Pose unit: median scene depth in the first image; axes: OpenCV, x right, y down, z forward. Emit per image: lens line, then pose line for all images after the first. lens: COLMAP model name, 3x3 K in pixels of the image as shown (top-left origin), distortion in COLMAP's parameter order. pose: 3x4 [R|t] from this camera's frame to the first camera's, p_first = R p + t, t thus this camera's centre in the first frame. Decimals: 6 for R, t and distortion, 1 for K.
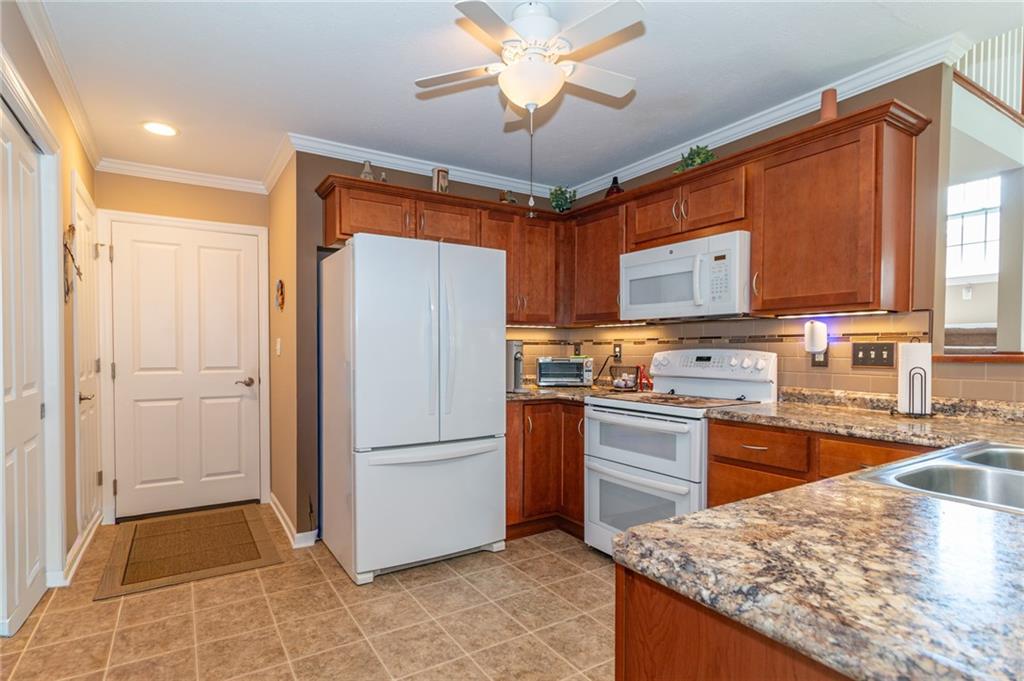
lens RADIAL K [[511.9, 0, 455.7], [0, 511.9, 361.5], [0, 0, 1]] dist [0.004730, 0.000394]
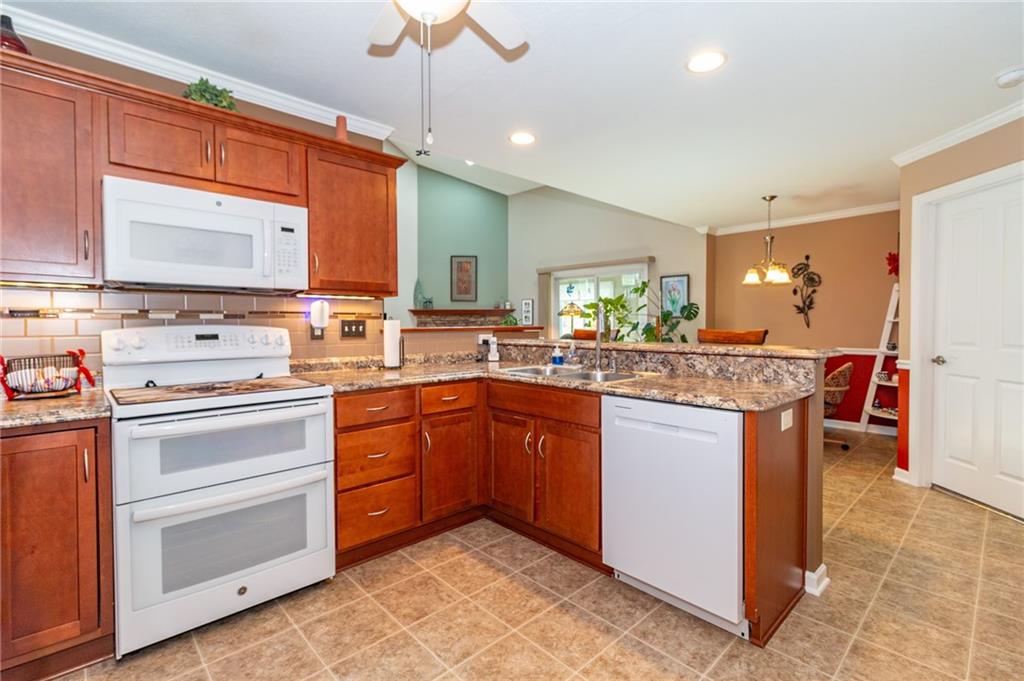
lens RADIAL K [[477.1, 0, 513.9], [0, 477.1, 334.1], [0, 0, 1]] dist [0.000230, 0.001099]
pose [[-0.259372, -0.018063, 0.965609, -0.436040], [0.029229, 0.999220, 0.026543, -0.017132], [-0.965335, 0.035109, -0.258642, 0.784354]]
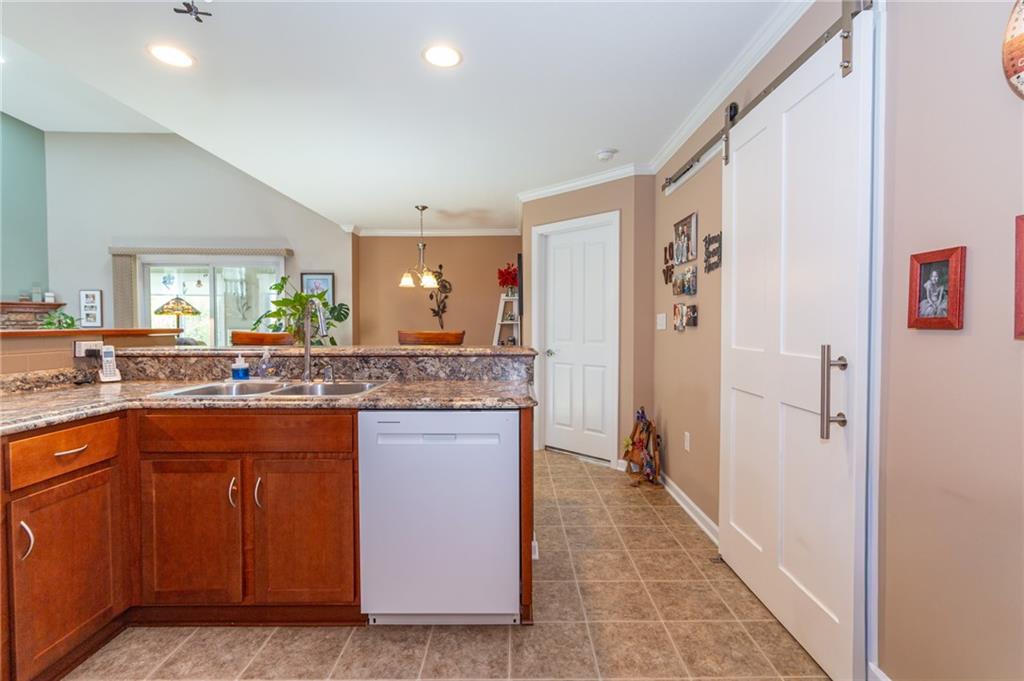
lens RADIAL K [[477.1, 0, 520.6], [0, 477.1, 338.3], [0, 0, 1]] dist [0.000230, 0.001099]
pose [[-0.887371, -0.010555, 0.460934, -0.203852], [0.014779, 0.998573, 0.051319, -0.020762], [-0.460818, 0.052352, -0.885949, 0.914889]]
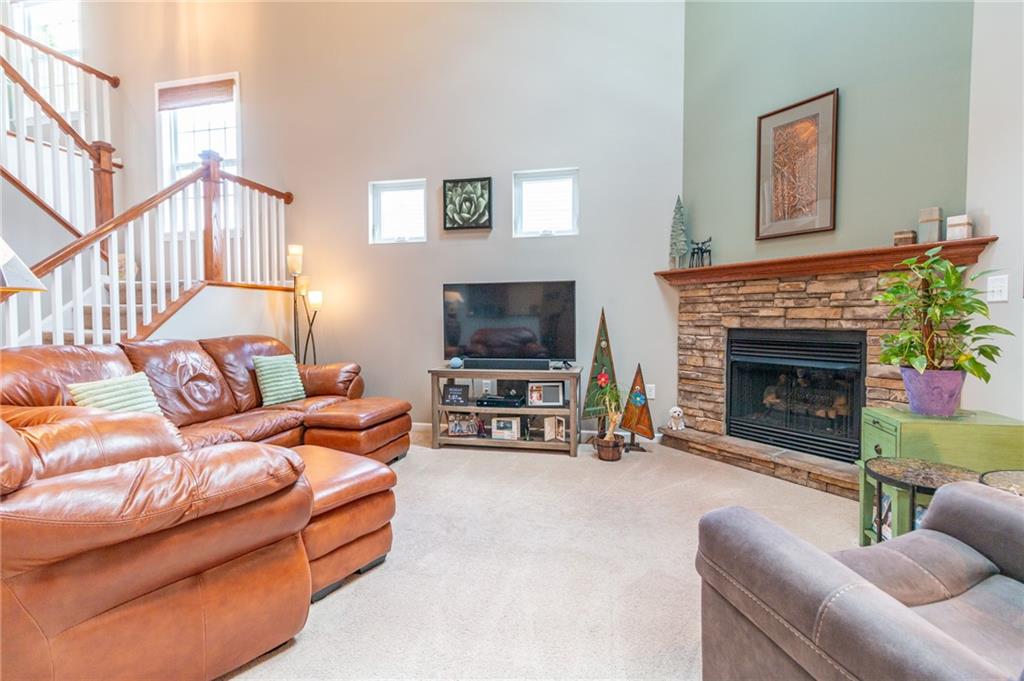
lens RADIAL K [[477.1, 0, 506.3], [0, 477.1, 333.2], [0, 0, 1]] dist [0.000230, 0.001099]
pose [[0.664603, -0.023835, 0.746816, 1.401741], [0.021745, 0.999685, 0.012554, 0.032620], [-0.746880, 0.007896, 0.664912, 0.060752]]
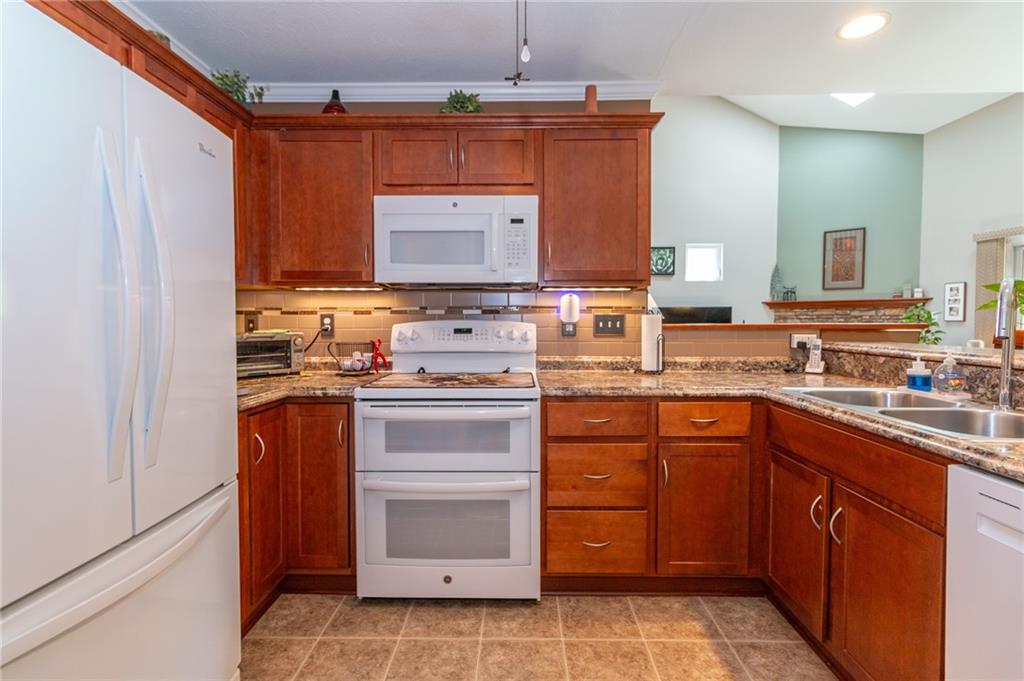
lens RADIAL K [[477.1, 0, 509.9], [0, 477.1, 333.4], [0, 0, 1]] dist [0.000230, 0.001099]
pose [[0.493950, -0.023975, 0.869159, -0.229087], [0.022707, 0.999635, 0.014670, -0.012248], [-0.869193, 0.012490, 0.494314, 0.557782]]
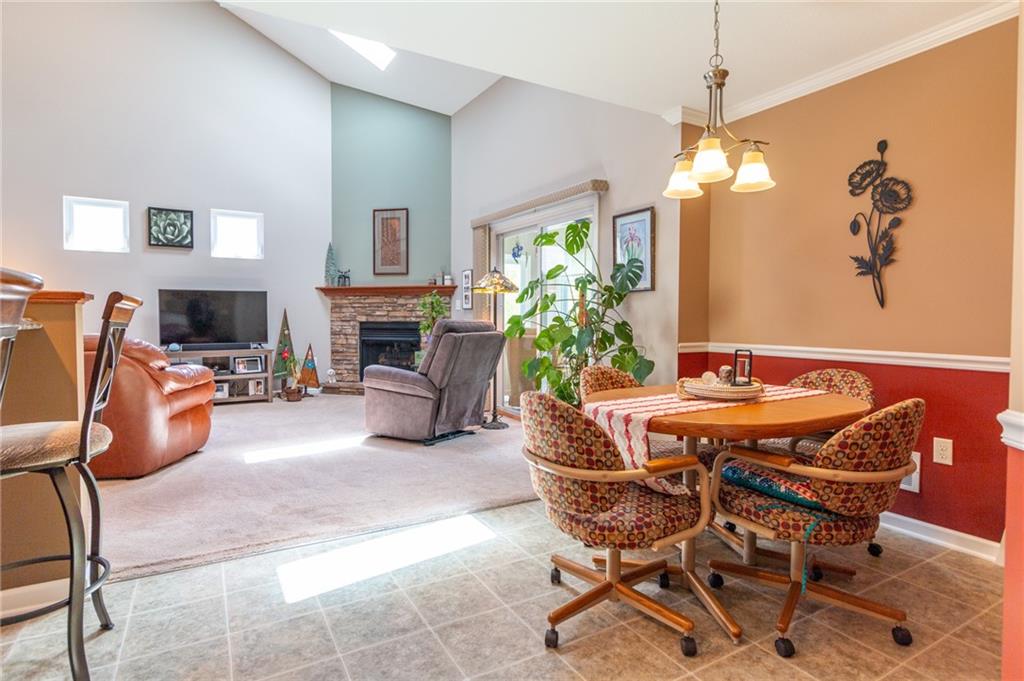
lens RADIAL K [[544.3, 0, 521.6], [0, 544.3, 334.2], [0, 0, 1]] dist [-0.005071, 0.000601]
pose [[-0.025825, -0.029001, 0.999246, 0.189675], [0.023639, 0.999282, 0.029613, 0.048377], [-0.999387, 0.024386, -0.025121, -0.225181]]
